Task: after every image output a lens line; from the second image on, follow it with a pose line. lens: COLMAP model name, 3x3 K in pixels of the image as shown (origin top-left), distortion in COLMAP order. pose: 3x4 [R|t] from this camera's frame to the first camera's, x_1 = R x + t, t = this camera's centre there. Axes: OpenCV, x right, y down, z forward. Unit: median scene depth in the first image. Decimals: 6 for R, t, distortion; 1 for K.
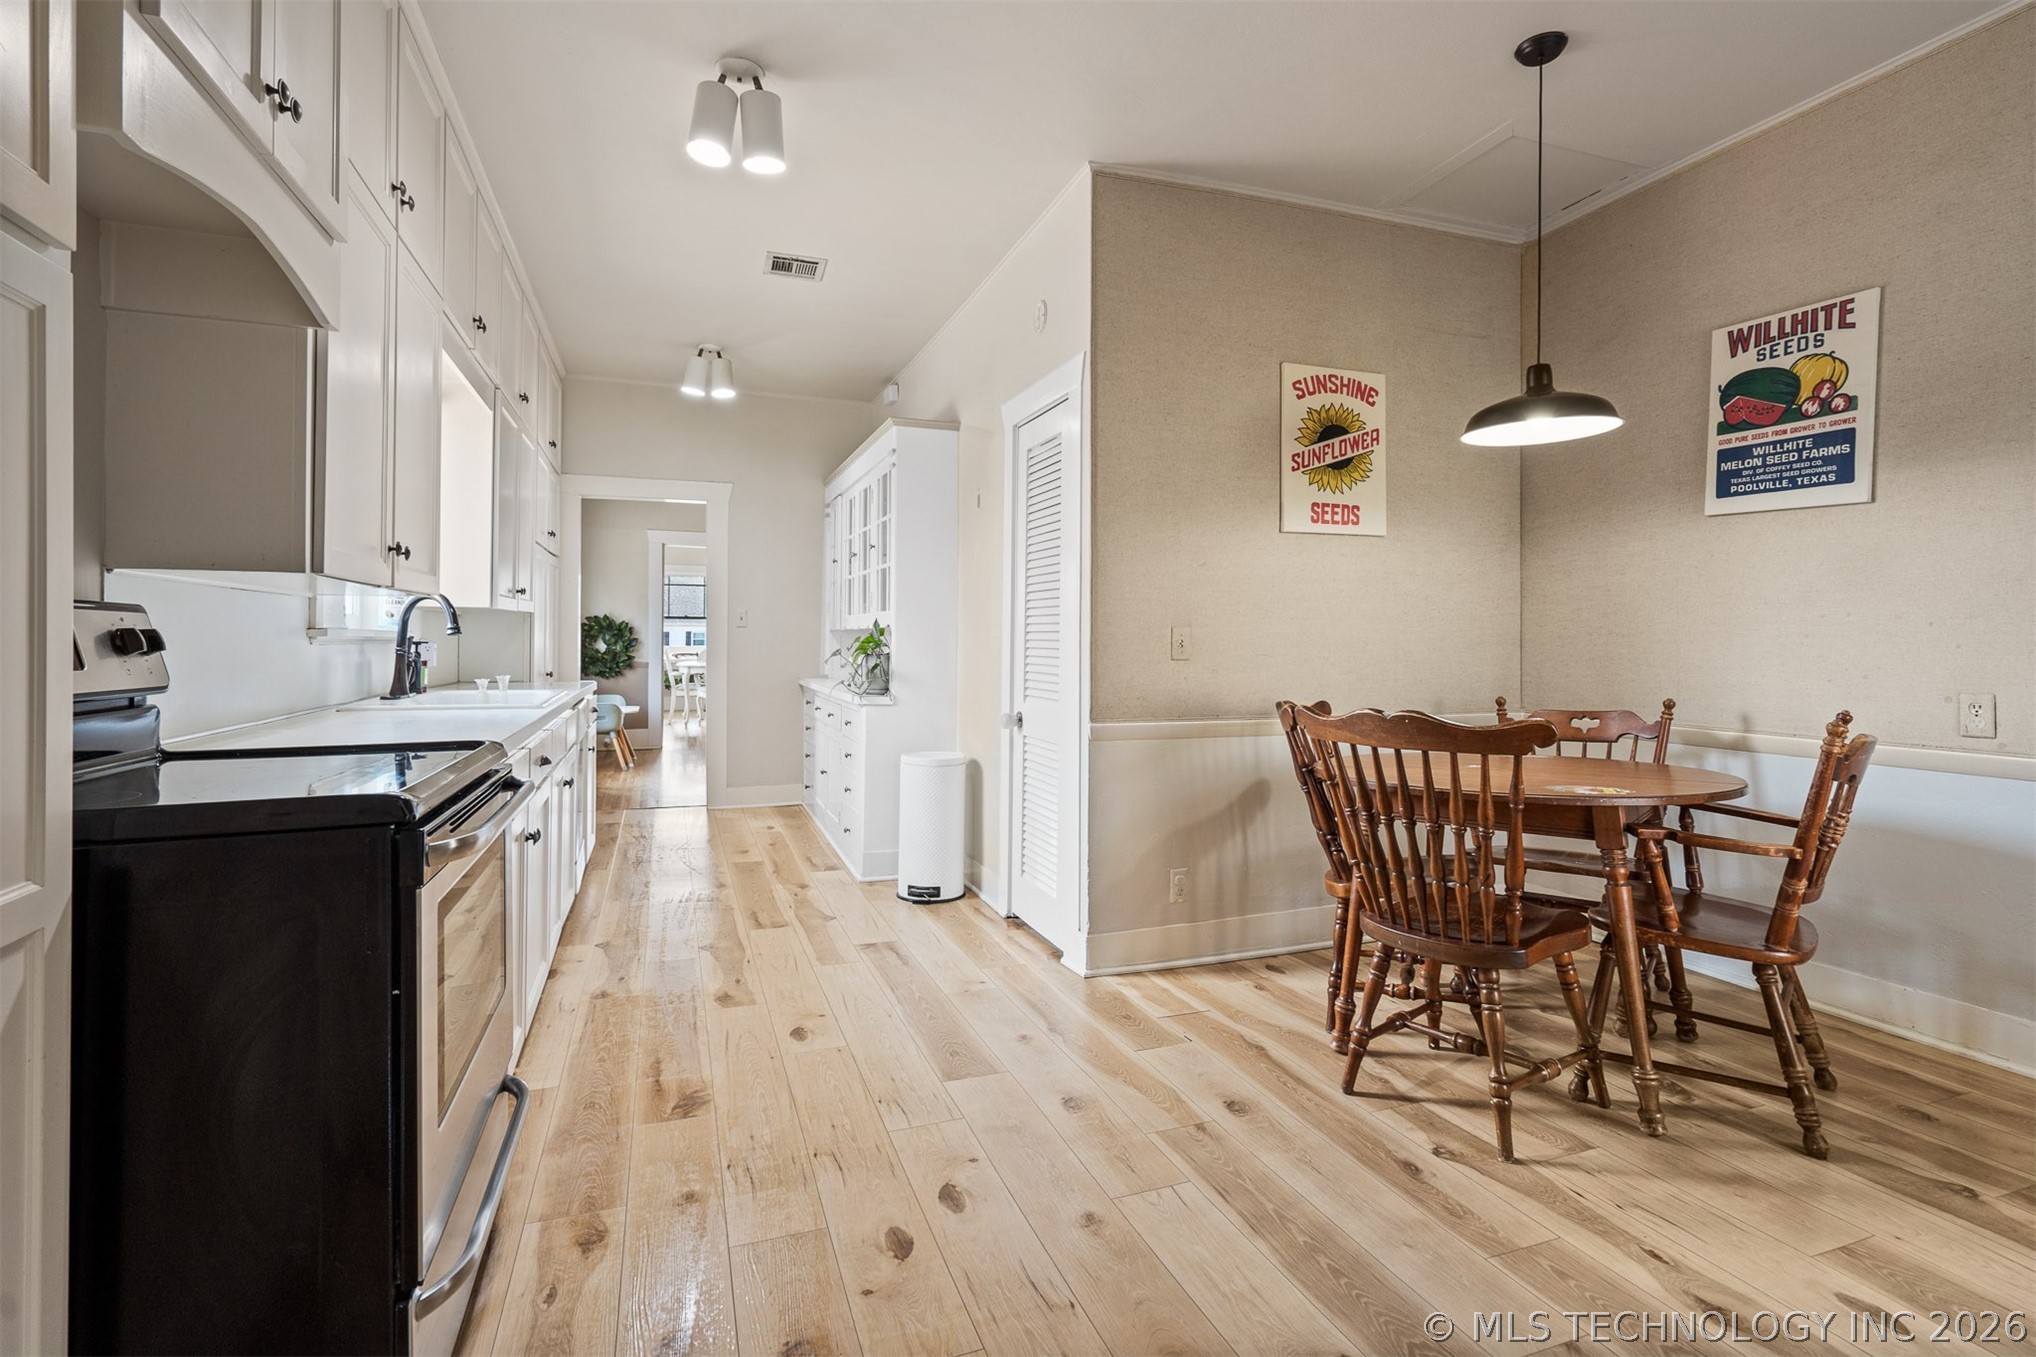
lens RADIAL K [[960.8, 0, 1012.3], [0, 960.8, 637.1], [0, 0, 1]] dist [-0.001244, 0.000576]
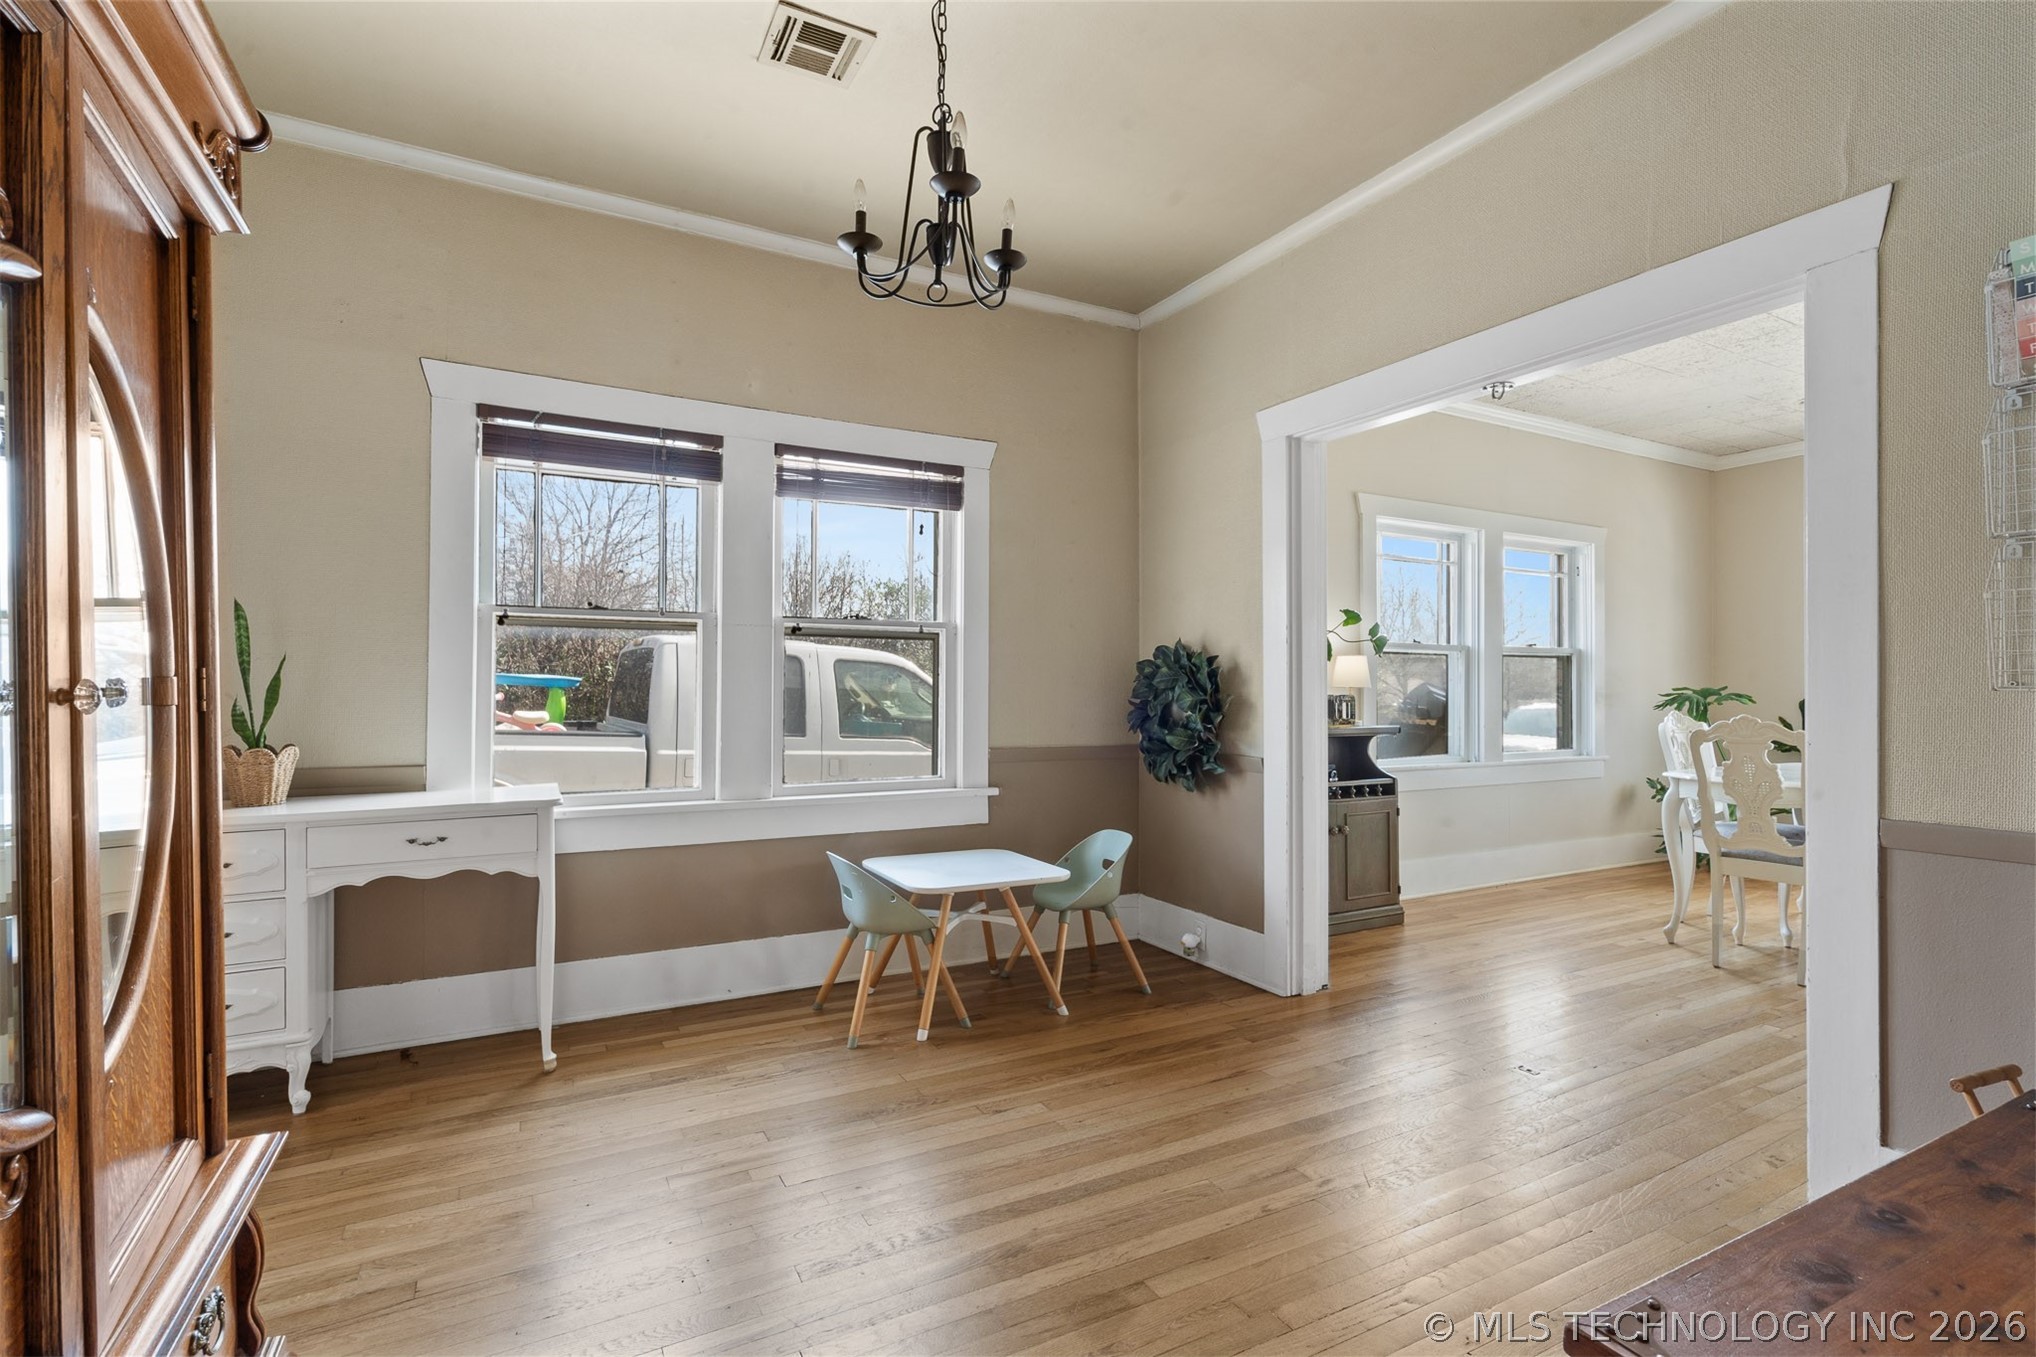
lens RADIAL K [[937.4, 0, 1012.9], [0, 937.4, 679.1], [0, 0, 1]] dist [-0.000935, 0.001857]
pose [[0.145605, -0.018925, -0.989162, -0.070707], [-0.004961, 0.999790, -0.019859, 0.007749], [0.989330, 0.007799, 0.145481, 2.294780]]
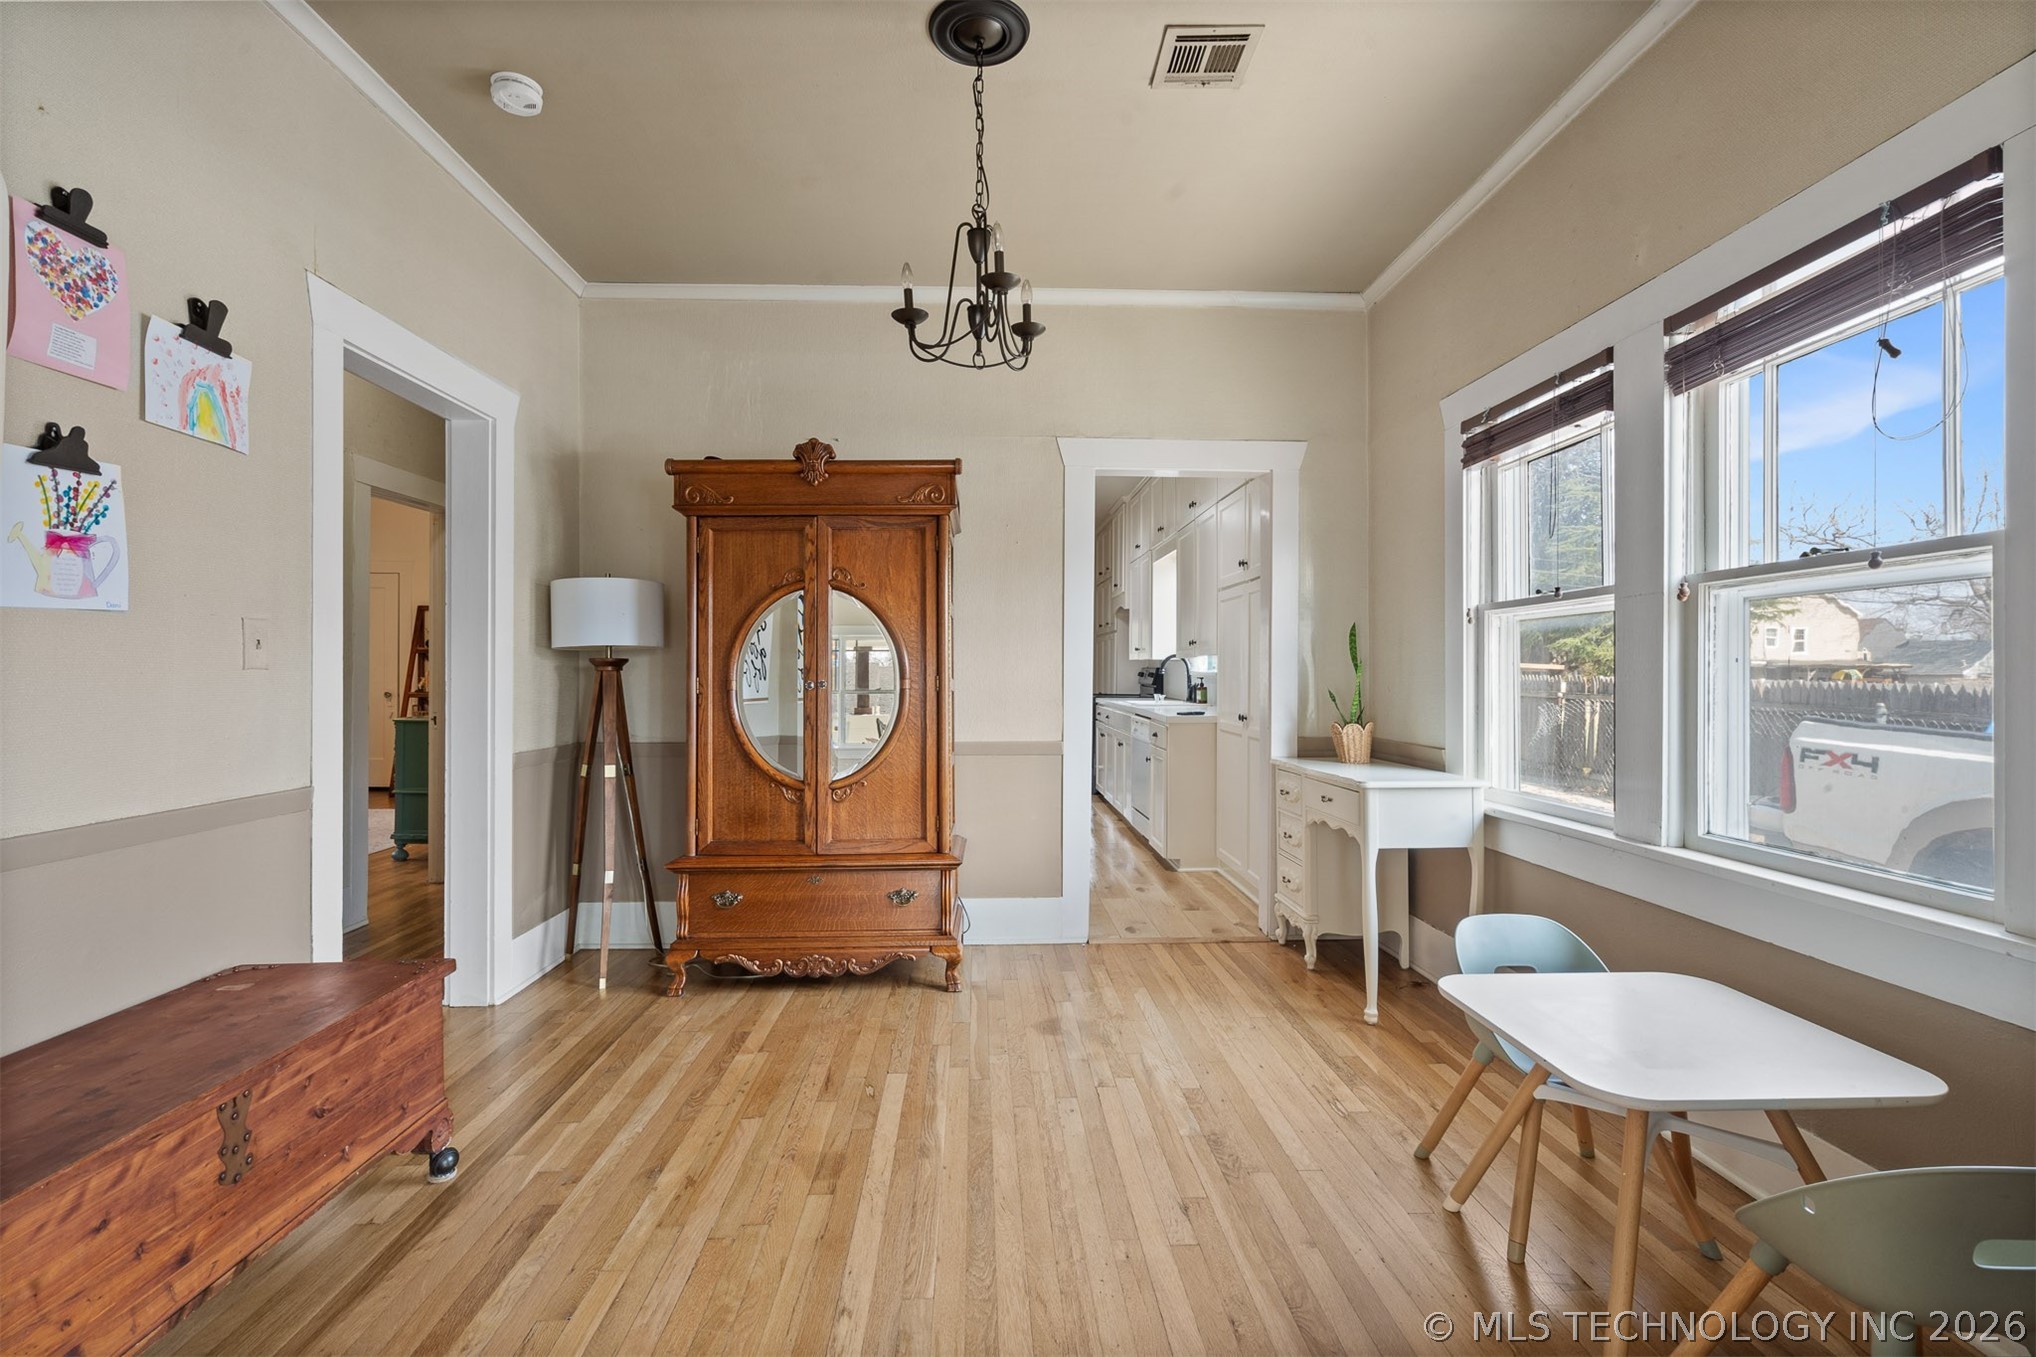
lens RADIAL K [[941.1, 0, 1012.2], [0, 941.1, 661.3], [0, 0, 1]] dist [-0.002411, 0.000359]
pose [[-0.952660, -0.003180, 0.304021, -0.842893], [-0.006413, 0.999933, -0.009635, -0.006955], [-0.303970, -0.011128, -0.952617, 2.962642]]
